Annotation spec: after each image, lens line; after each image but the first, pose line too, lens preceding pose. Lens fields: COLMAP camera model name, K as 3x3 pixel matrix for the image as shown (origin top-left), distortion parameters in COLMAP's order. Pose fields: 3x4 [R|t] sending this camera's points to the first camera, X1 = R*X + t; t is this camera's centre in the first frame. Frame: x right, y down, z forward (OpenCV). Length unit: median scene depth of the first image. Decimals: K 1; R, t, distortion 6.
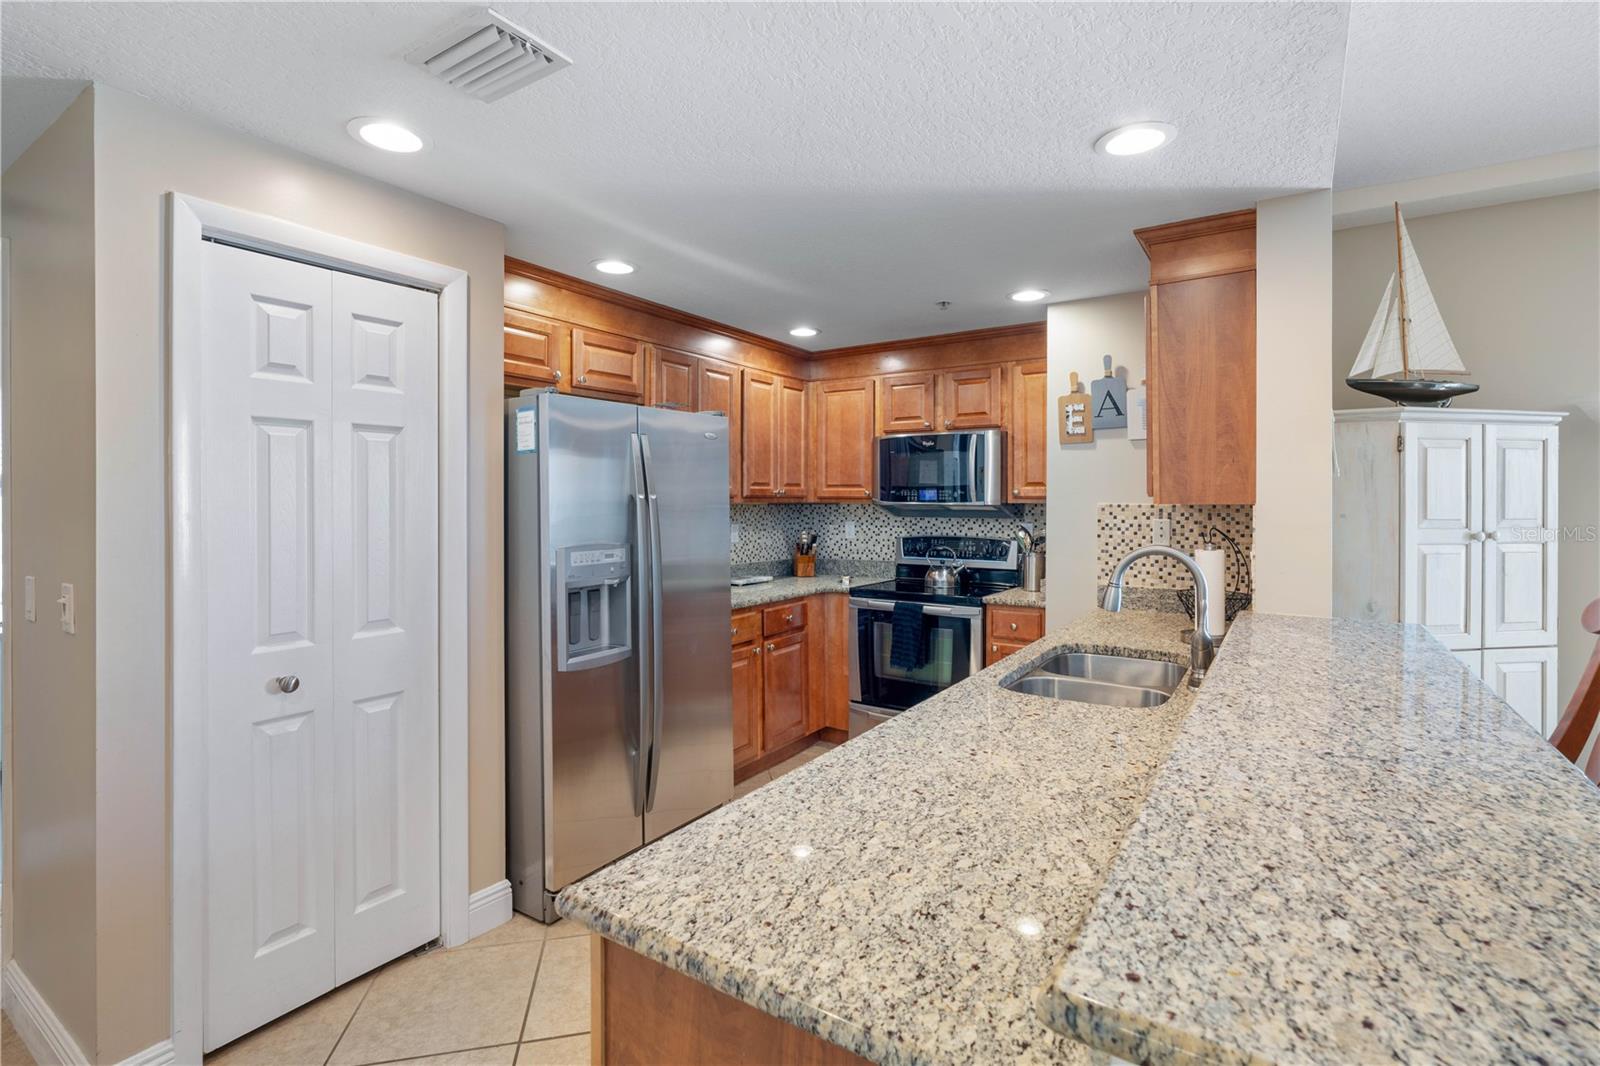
lens RADIAL K [[732.3, 0, 794.0], [0, 732.3, 513.7], [0, 0, 1]] dist [-0.001759, 0.000933]
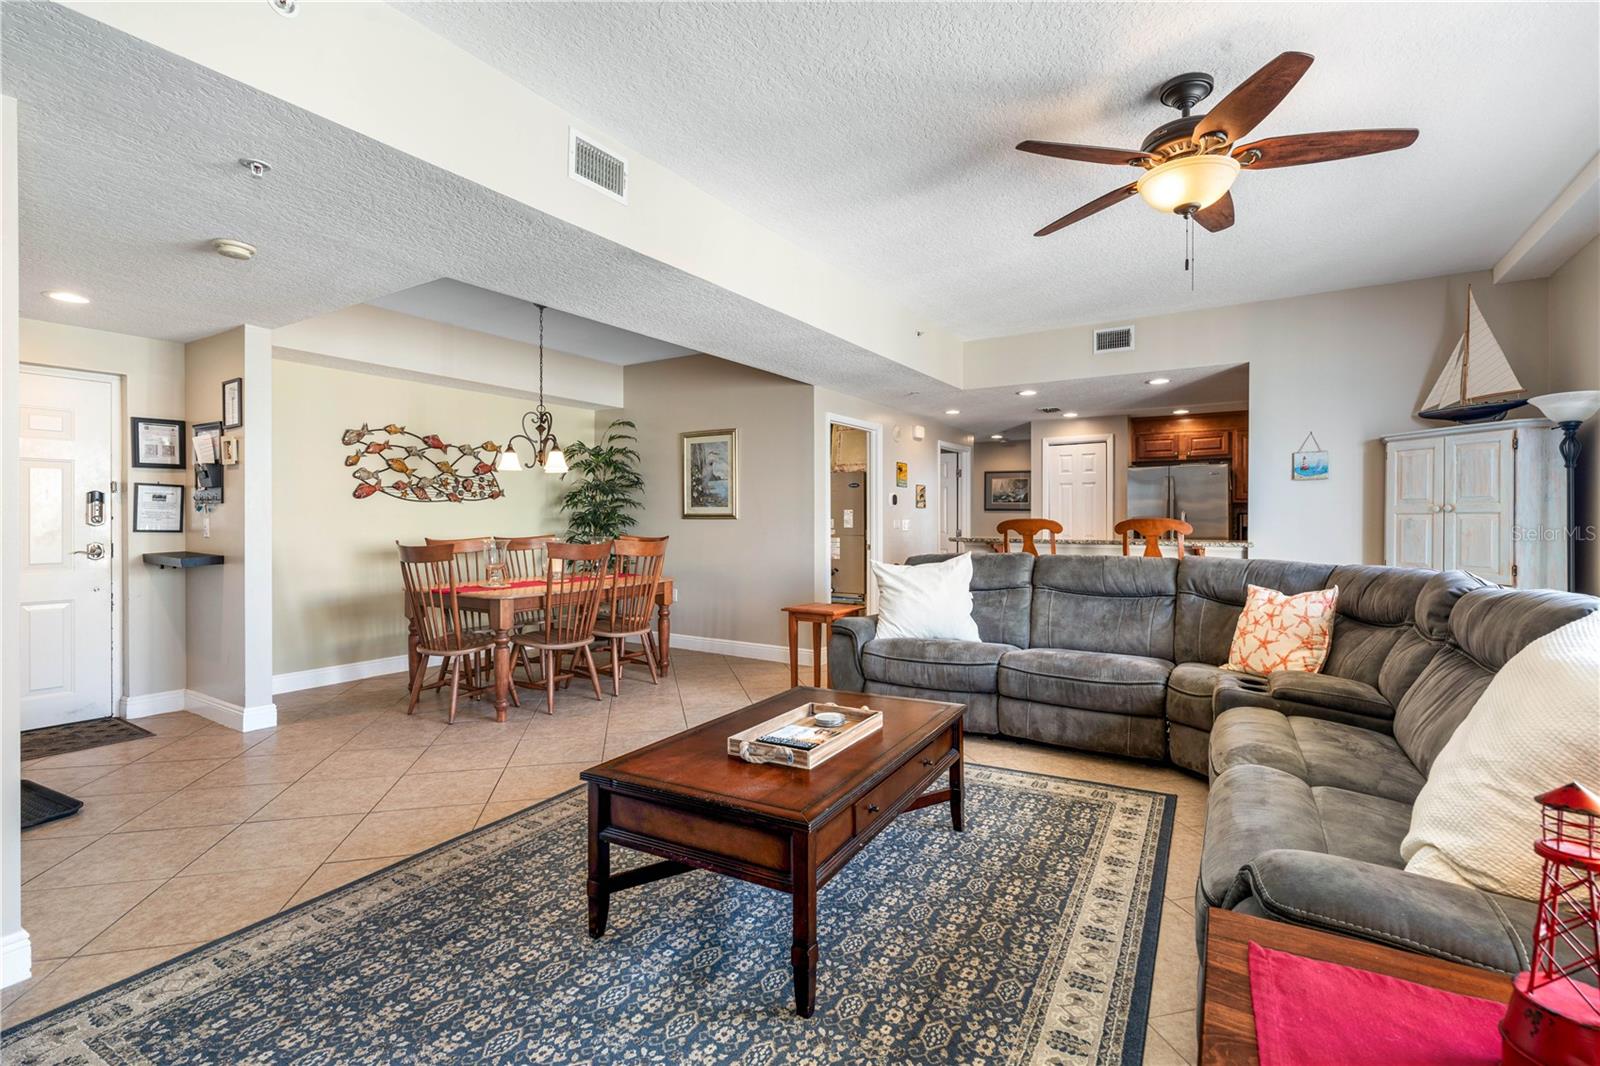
lens RADIAL K [[732.3, 0, 807.7], [0, 732.3, 524.0], [0, 0, 1]] dist [-0.001759, 0.000933]
pose [[0.021112, 0.001221, -0.999776, 2.001103], [-0.018829, 0.999822, 0.000824, 0.072295], [0.999600, 0.018808, 0.021131, -0.319426]]
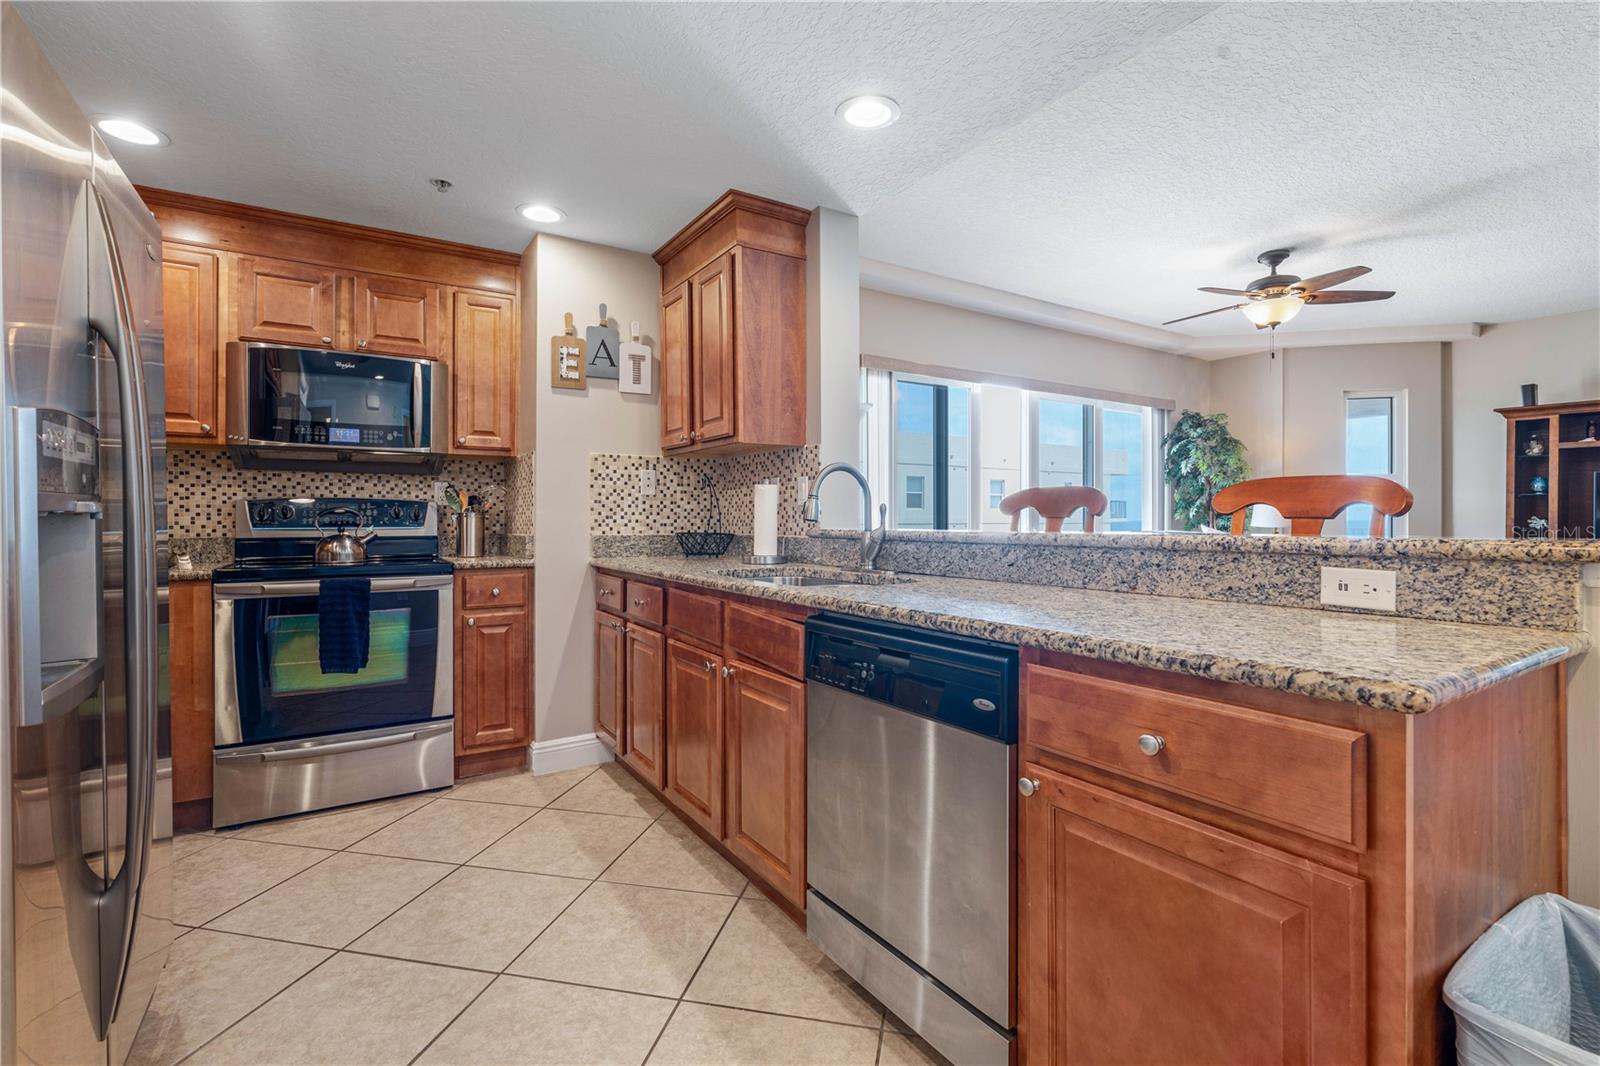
lens RADIAL K [[732.3, 0, 801.8], [0, 732.3, 525.8], [0, 0, 1]] dist [-0.001759, 0.000933]
pose [[0.408269, -0.010235, 0.912804, -0.367874], [0.013457, 0.999896, 0.005193, 0.082719], [-0.912763, 0.010164, 0.408364, 0.344389]]
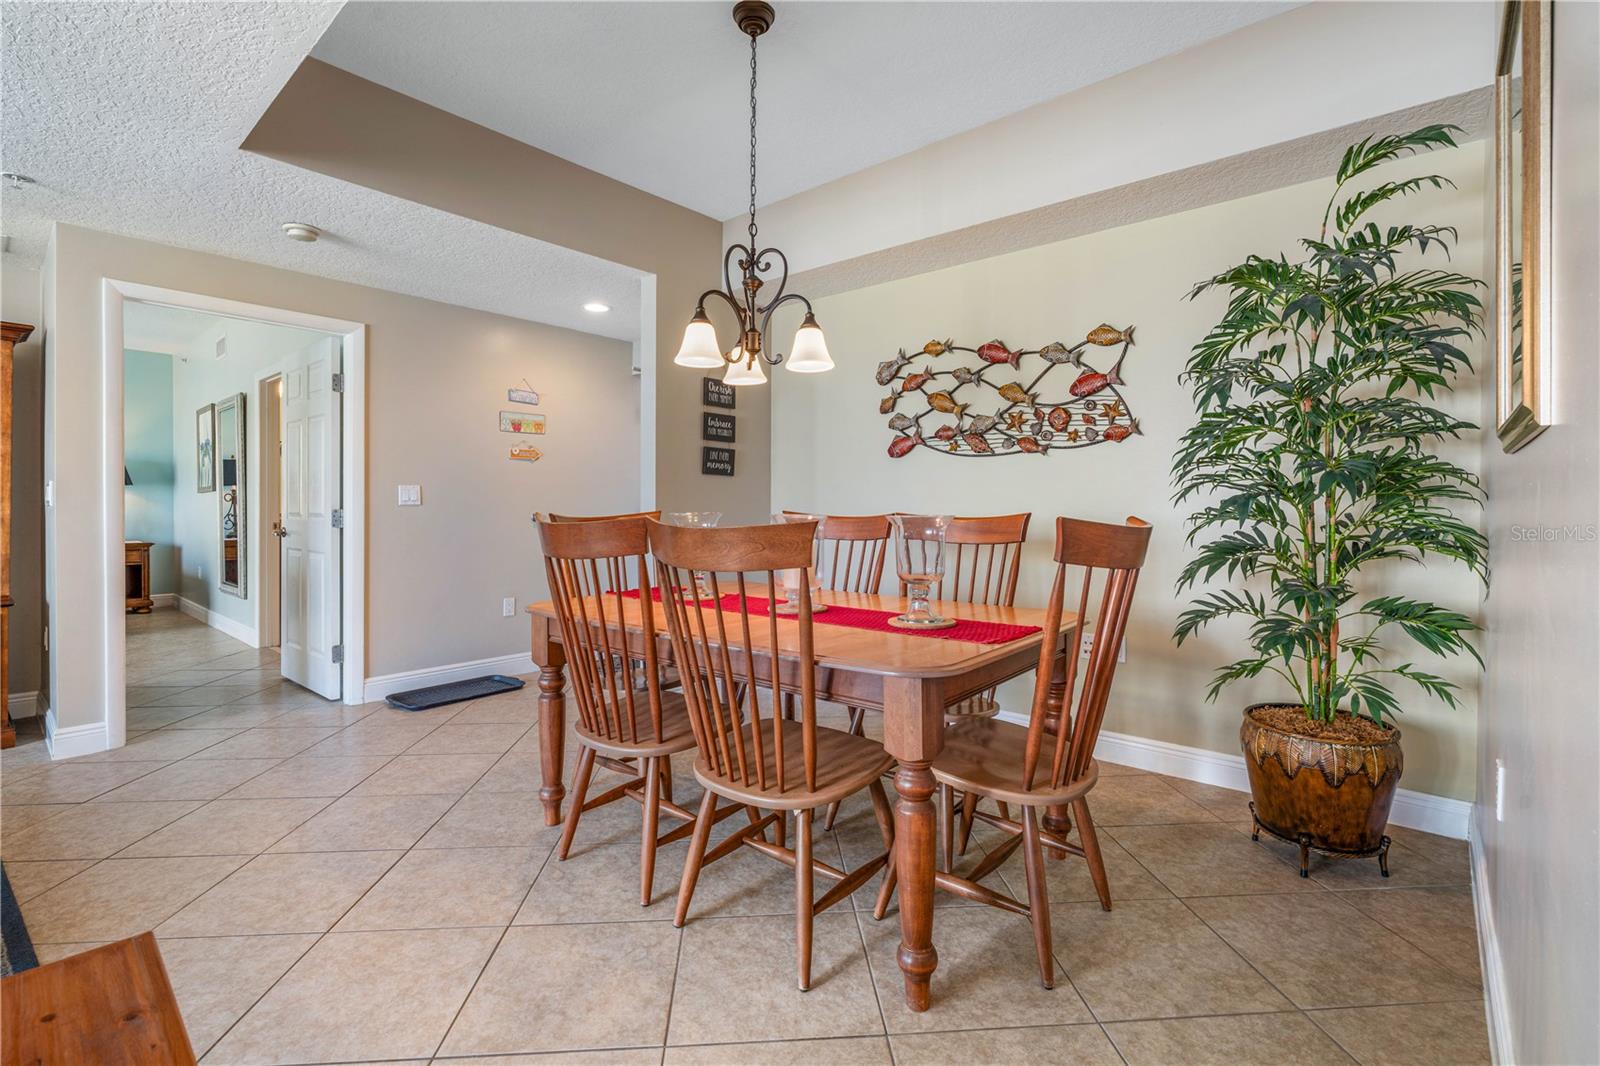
lens RADIAL K [[732.3, 0, 788.5], [0, 732.3, 503.0], [0, 0, 1]] dist [-0.001759, 0.000933]
pose [[-0.990237, -0.009512, 0.139070, 0.273010], [-0.007862, 0.999892, 0.012408, 0.095056], [-0.139173, 0.011194, -0.990205, -0.114333]]
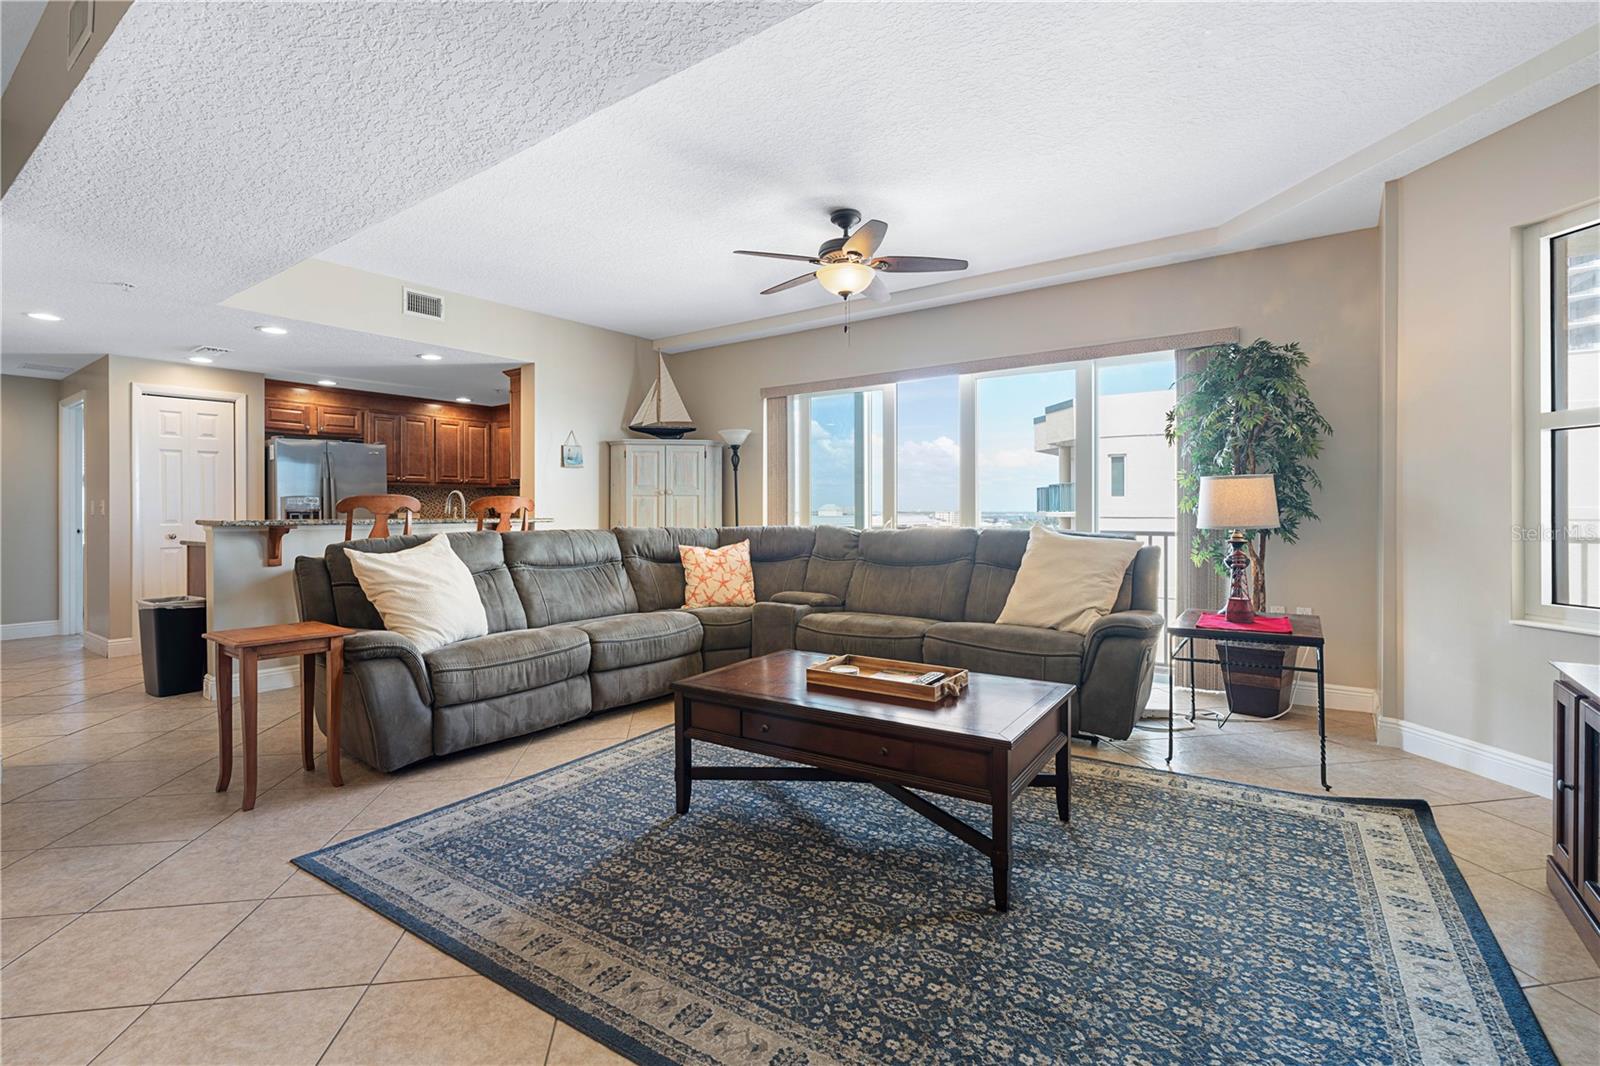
lens RADIAL K [[732.3, 0, 797.1], [0, 732.3, 520.9], [0, 0, 1]] dist [-0.001759, 0.000933]
pose [[0.998984, -0.004409, -0.044858, 1.195608], [0.004246, 0.999984, -0.003730, 0.110901], [0.044874, 0.003536, 0.998986, -1.128183]]
